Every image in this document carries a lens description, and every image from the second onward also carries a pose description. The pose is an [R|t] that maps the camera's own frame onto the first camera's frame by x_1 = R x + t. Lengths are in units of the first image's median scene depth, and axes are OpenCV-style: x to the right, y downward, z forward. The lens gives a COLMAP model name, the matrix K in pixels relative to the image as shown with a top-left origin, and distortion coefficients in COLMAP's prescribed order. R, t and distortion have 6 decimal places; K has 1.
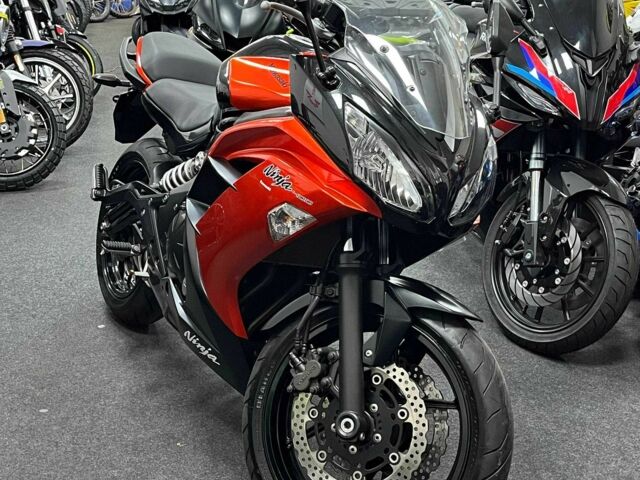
lens RADIAL K [[882.7, 0, 320.0], [0, 882.7, 240.0], [0, 0, 1]] dist [0.140978, -0.555248]
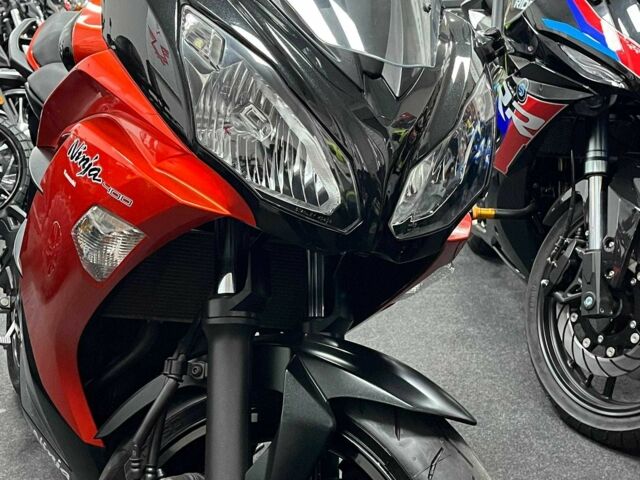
lens RADIAL K [[900.7, 0, 320.0], [0, 900.7, 240.0], [0, 0, 1]] dist [0.136387, -0.450669]
pose [[0.996076, -0.027642, -0.084075, 0.137297], [0.022393, 0.997778, -0.062749, 0.015404], [0.085623, 0.060620, 0.994482, 0.445009]]
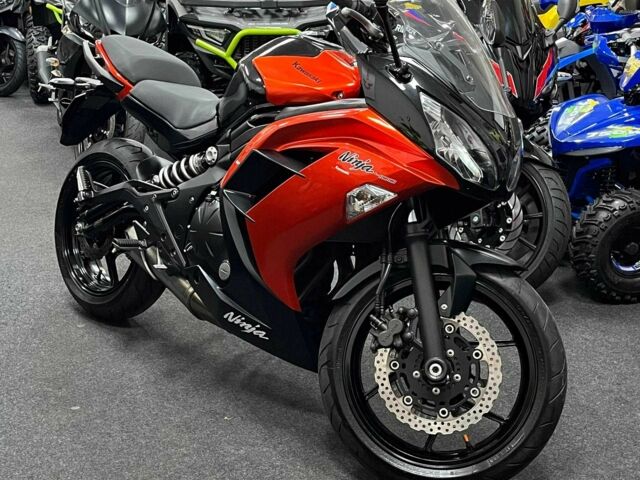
lens RADIAL K [[870.5, 0, 308.1], [0, 870.5, 239.8], [0, 0, 1]] dist [0.087985, 0.025187]
pose [[0.967077, -0.093466, 0.236698, -0.368970], [0.090081, 0.995618, 0.025098, -0.005011], [-0.238007, -0.002949, 0.971259, -0.071360]]
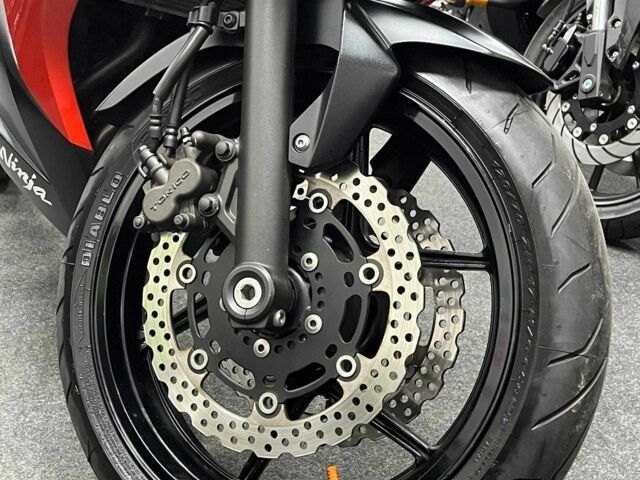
lens RADIAL K [[900.7, 0, 320.0], [0, 900.7, 240.0], [0, 0, 1]] dist [0.136387, -0.450669]
pose [[0.999261, 0.036989, 0.010455, 0.059261], [-0.037577, 0.997295, 0.063164, 0.143773], [-0.008091, -0.063511, 0.997948, 0.511589]]
